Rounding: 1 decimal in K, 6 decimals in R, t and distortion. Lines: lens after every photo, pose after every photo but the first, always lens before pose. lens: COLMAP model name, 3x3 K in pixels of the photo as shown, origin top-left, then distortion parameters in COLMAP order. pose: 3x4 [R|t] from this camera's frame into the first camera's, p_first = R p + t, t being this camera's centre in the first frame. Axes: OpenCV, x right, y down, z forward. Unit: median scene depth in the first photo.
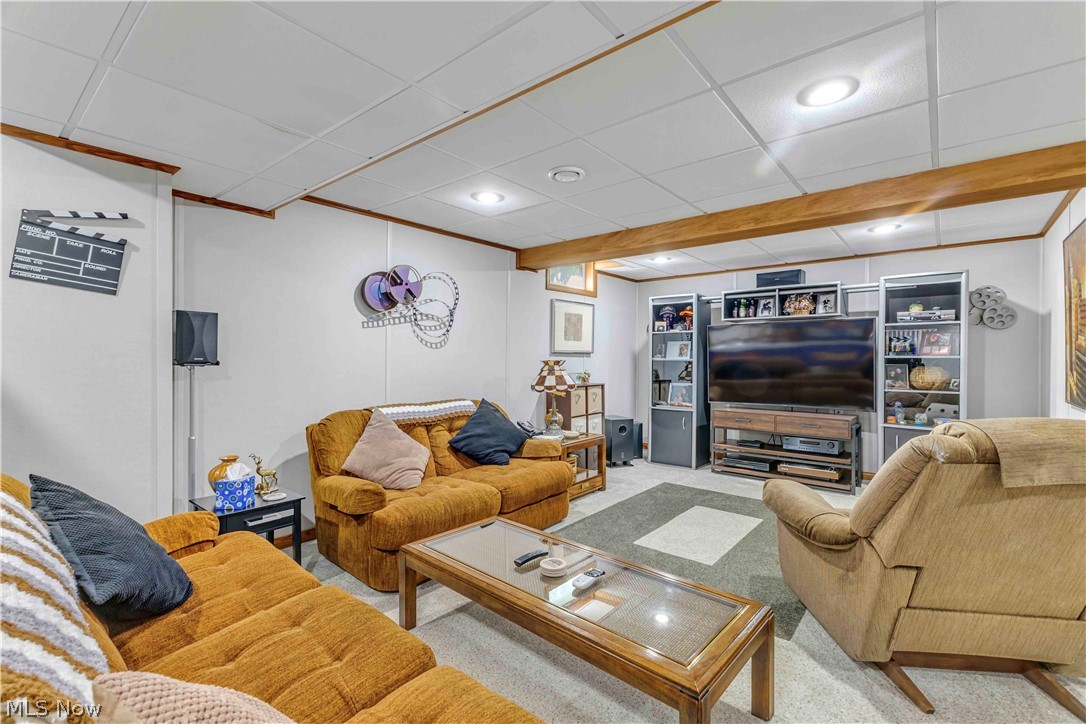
lens RADIAL K [[486.3, 0, 540.1], [0, 486.3, 358.2], [0, 0, 1]] dist [0.001084, -0.000415]
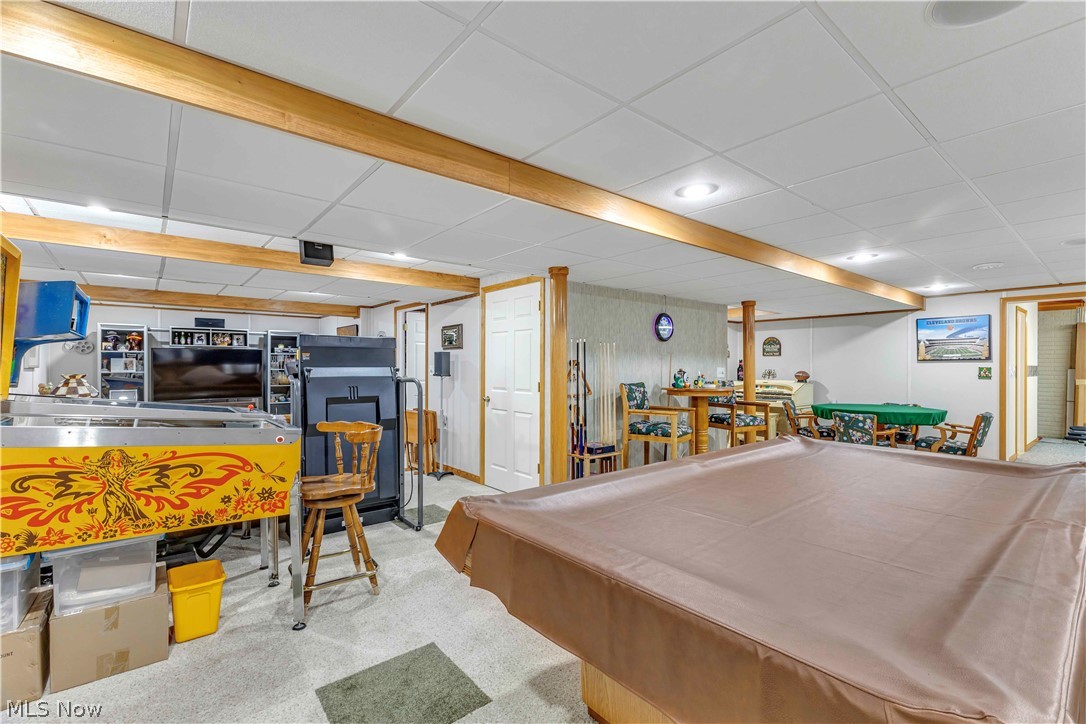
lens RADIAL K [[486.3, 0, 545.4], [0, 486.3, 368.4], [0, 0, 1]] dist [0.001084, -0.000415]
pose [[0.184465, -0.005579, 0.982823, -0.903449], [0.000493, 0.999984, 0.005584, -0.015816], [-0.982839, -0.000545, 0.184465, -0.418927]]
